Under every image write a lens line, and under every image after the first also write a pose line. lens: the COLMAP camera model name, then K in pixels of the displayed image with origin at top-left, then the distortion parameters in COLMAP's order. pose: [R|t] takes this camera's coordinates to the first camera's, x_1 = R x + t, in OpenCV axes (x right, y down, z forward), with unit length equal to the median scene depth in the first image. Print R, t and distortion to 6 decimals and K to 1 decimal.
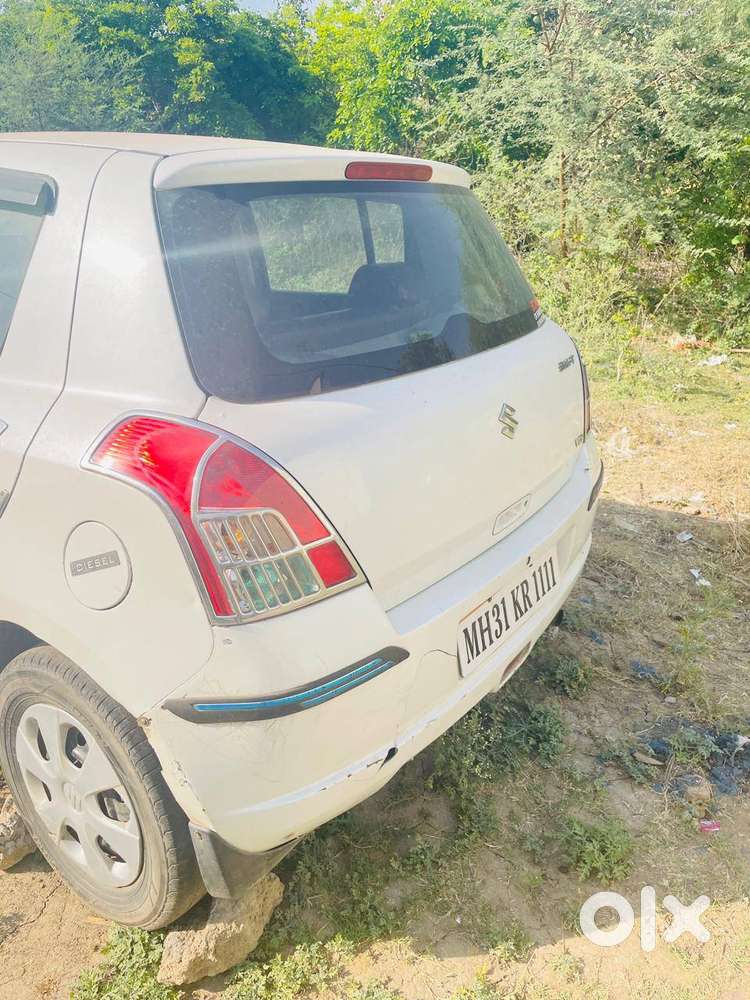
lens RADIAL K [[736.3, 0, 375.0], [0, 736.3, 500.0], [0, 0, 1]] dist [0.084888, -0.100568]
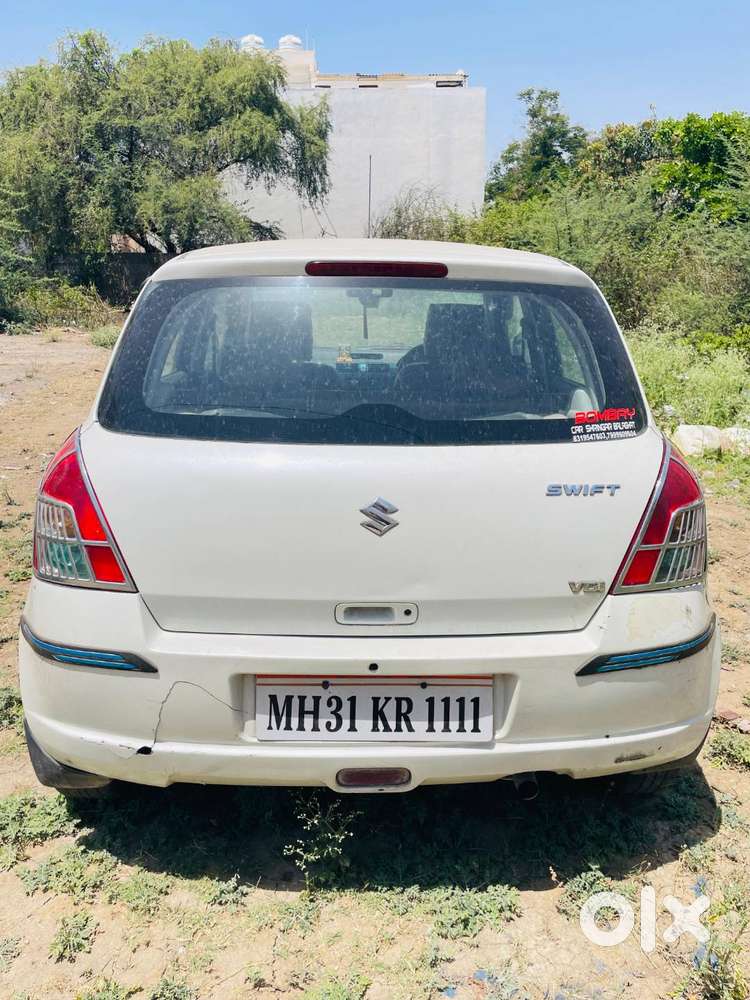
lens RADIAL K [[740.6, 0, 375.0], [0, 740.6, 500.0], [0, 0, 1]] dist [0.093369, -0.112766]
pose [[0.625198, 0.232582, -0.745005, 0.901491], [-0.310455, 0.949906, 0.036020, -0.161551], [0.716062, 0.208771, 0.666085, 0.343607]]
